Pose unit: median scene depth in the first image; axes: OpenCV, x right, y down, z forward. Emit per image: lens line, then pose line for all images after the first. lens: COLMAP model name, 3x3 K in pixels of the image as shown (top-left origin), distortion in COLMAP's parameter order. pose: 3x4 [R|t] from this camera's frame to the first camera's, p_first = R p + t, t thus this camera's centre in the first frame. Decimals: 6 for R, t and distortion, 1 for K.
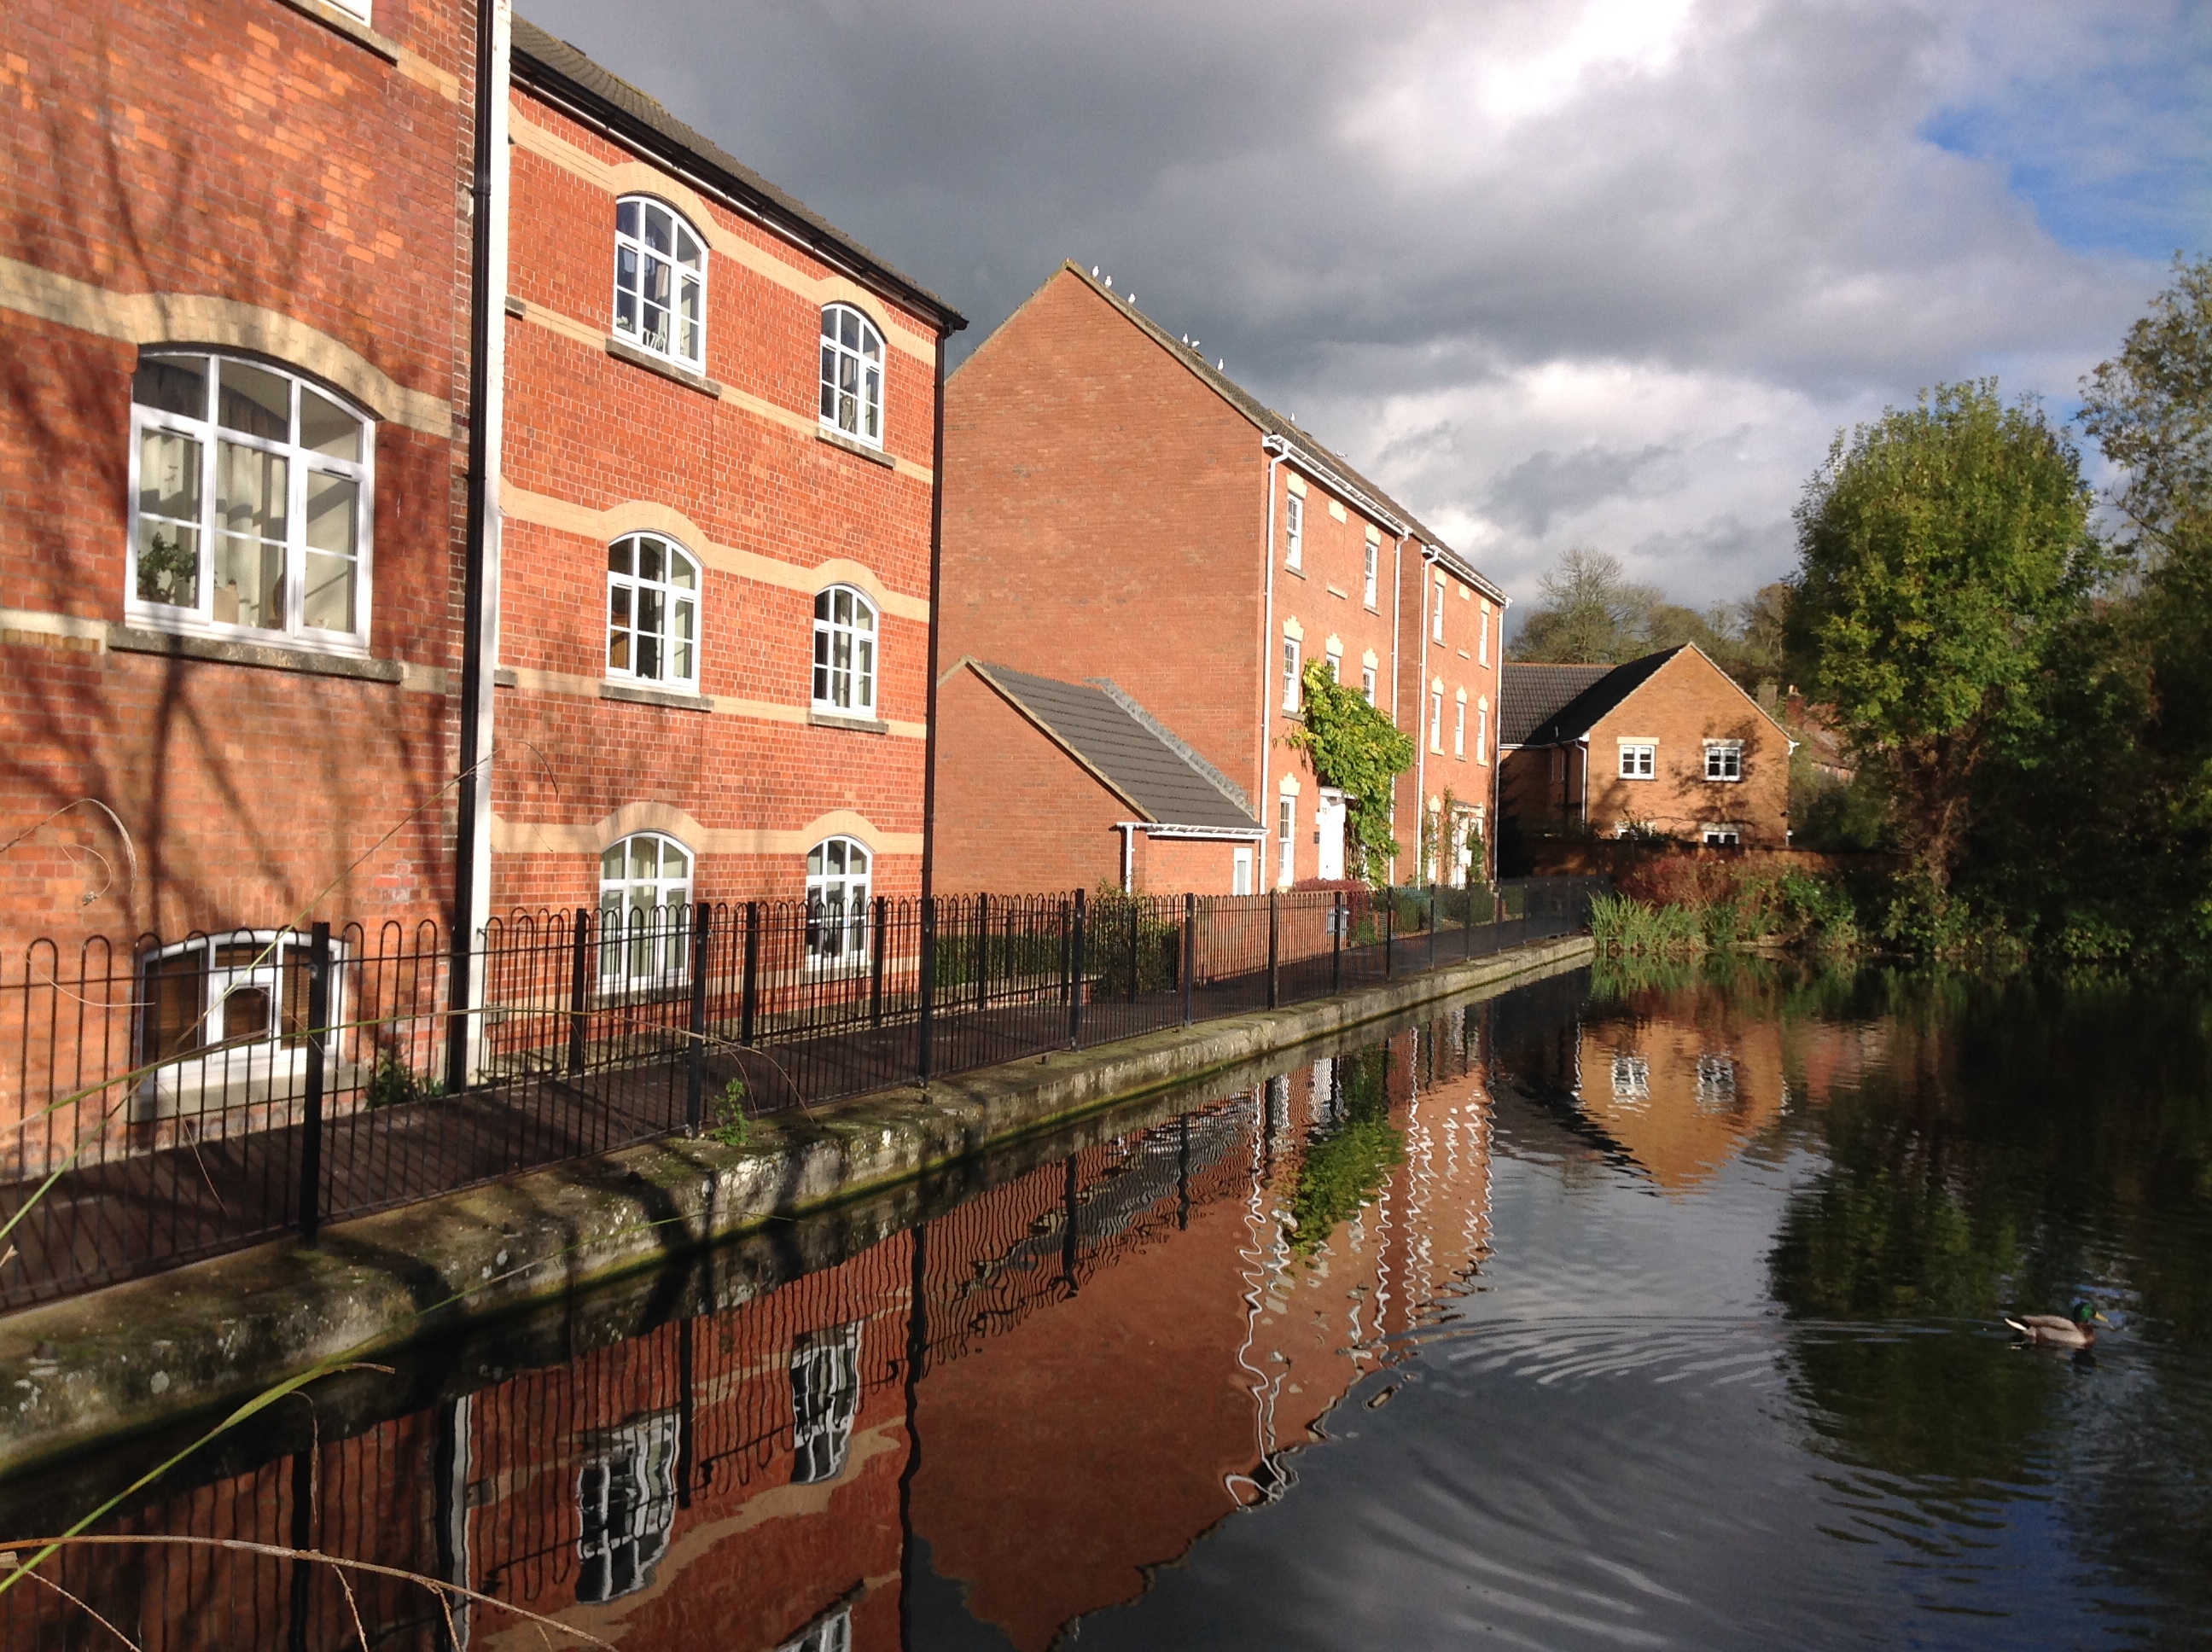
lens RADIAL K [[2086.2, 0, 1108.1], [0, 2086.2, 835.4], [0, 0, 1]] dist [0.003844, 0.000000]
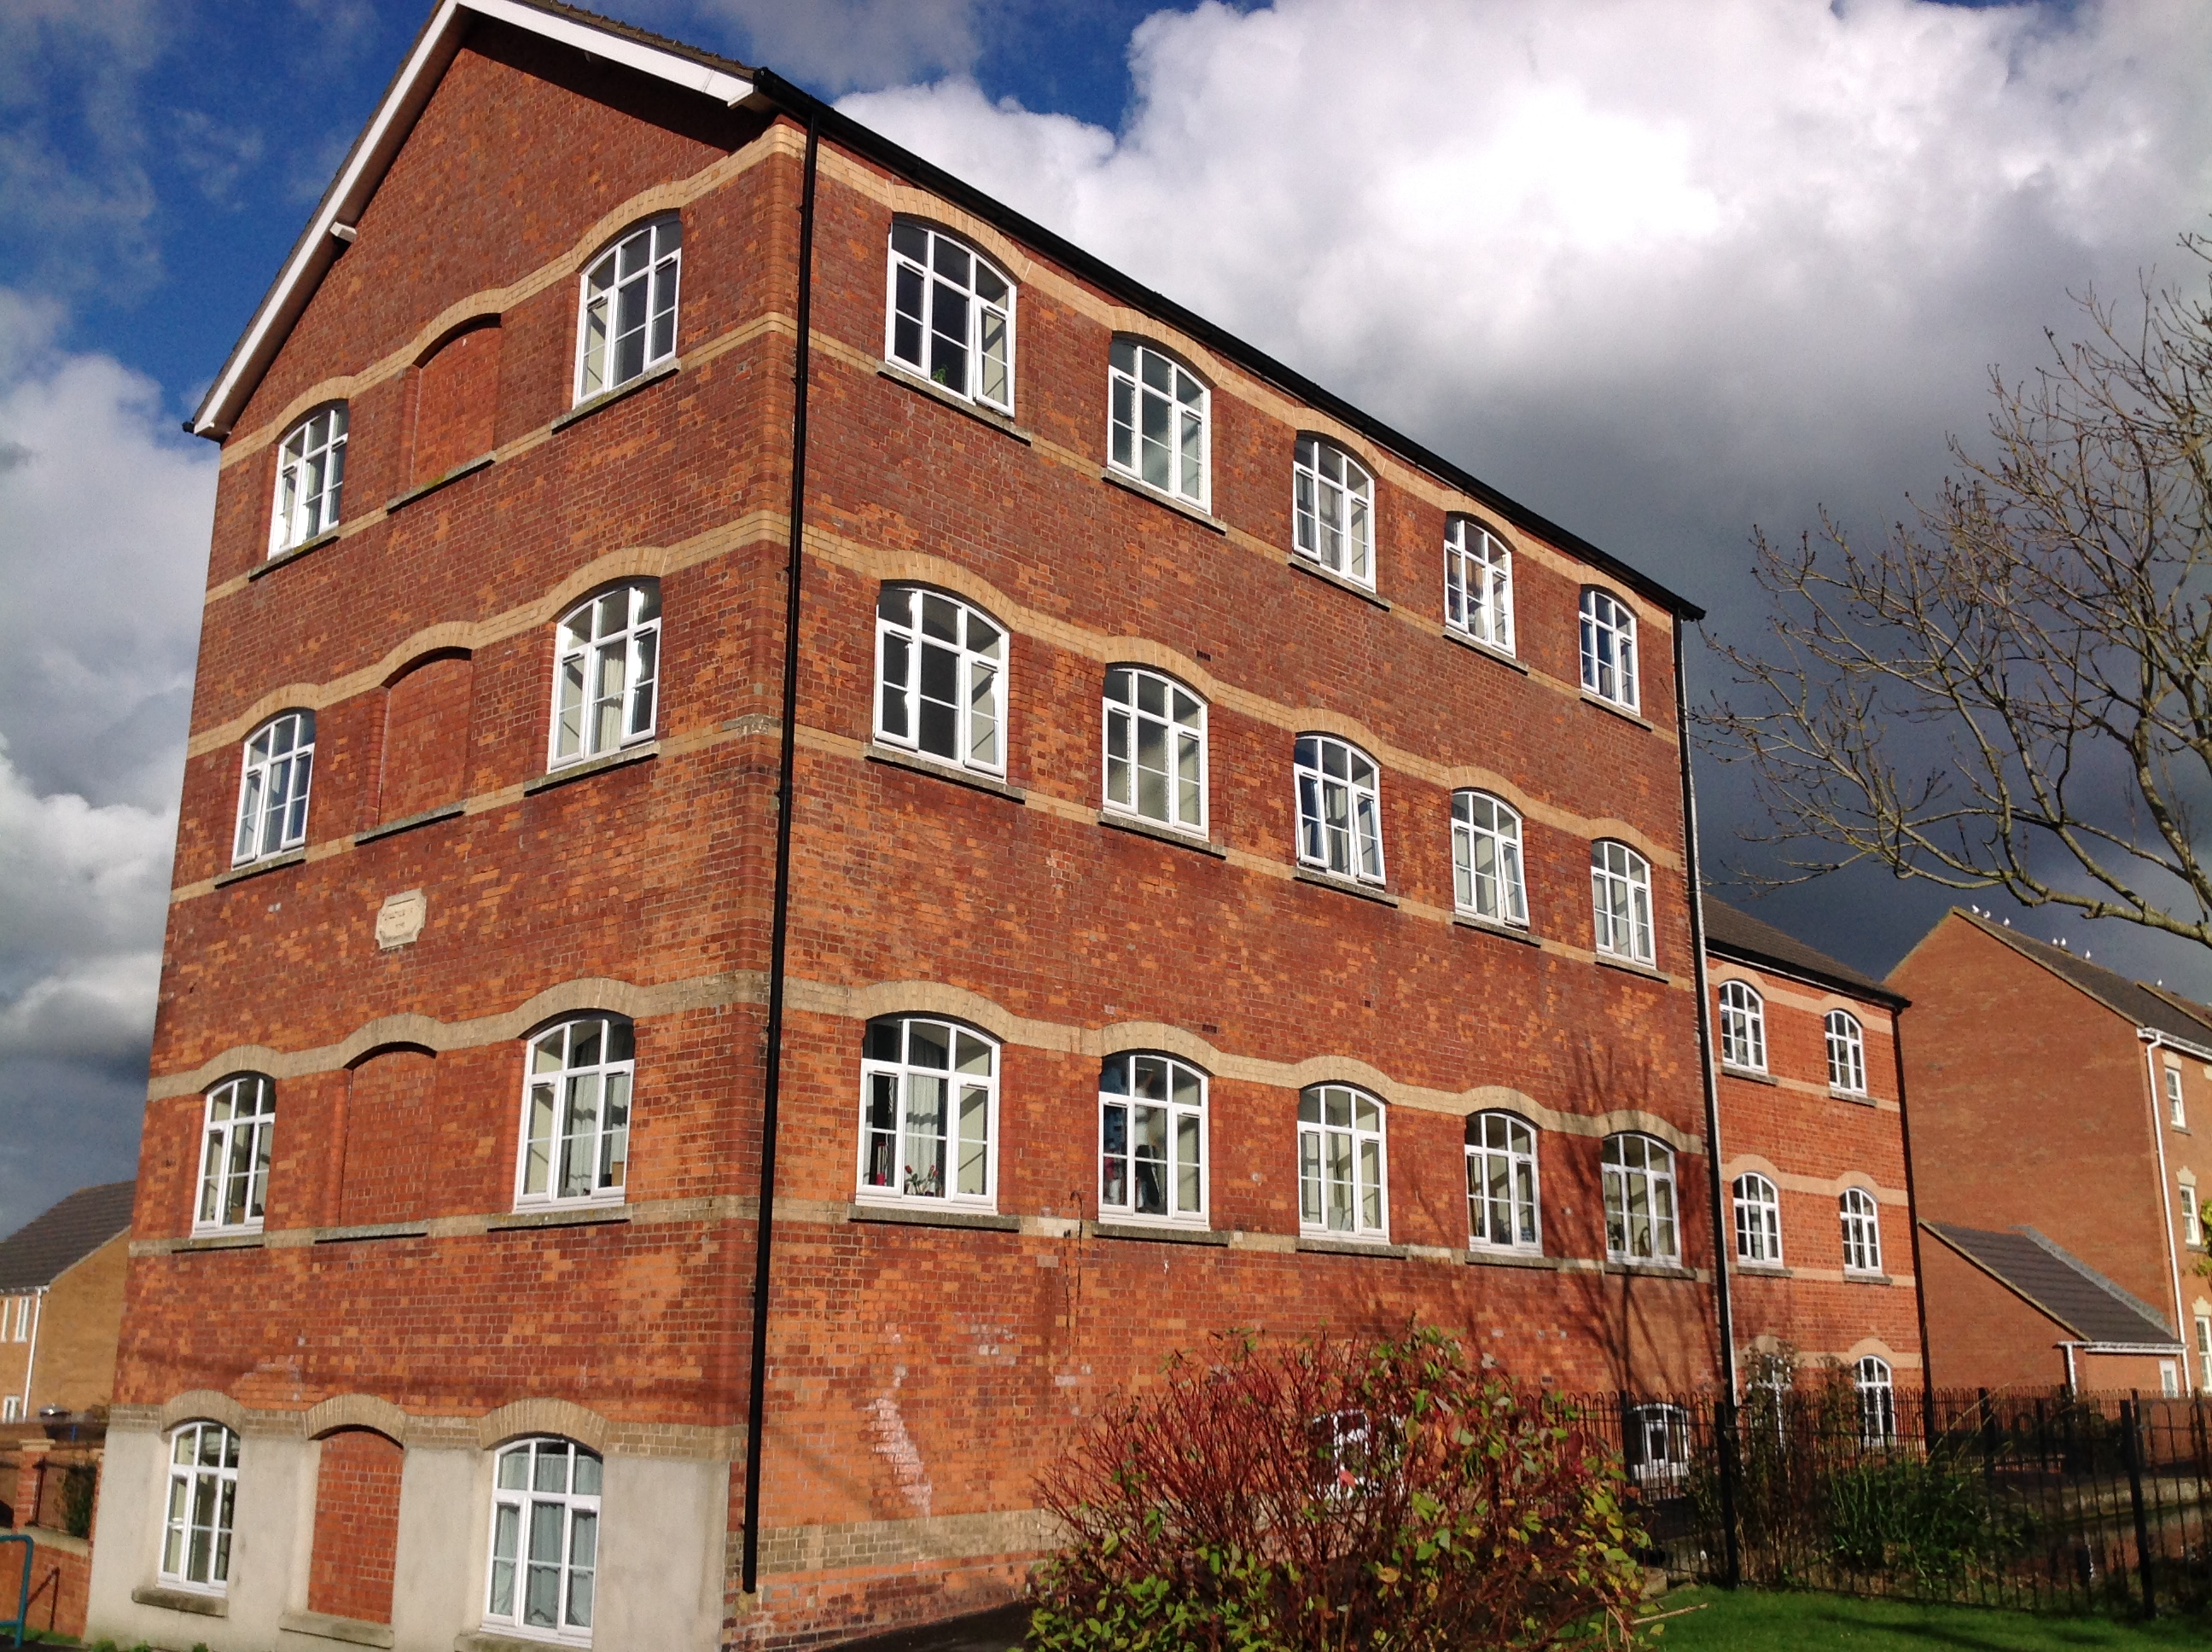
lens RADIAL K [[2086.2, 0, 1099.8], [0, 2086.2, 826.1], [0, 0, 1]] dist [0.003844, 0.000000]
pose [[0.922644, -0.115315, -0.368010, -0.072932], [0.018825, 0.966579, -0.255678, 0.009946], [0.385194, 0.228972, 0.893978, -1.137220]]
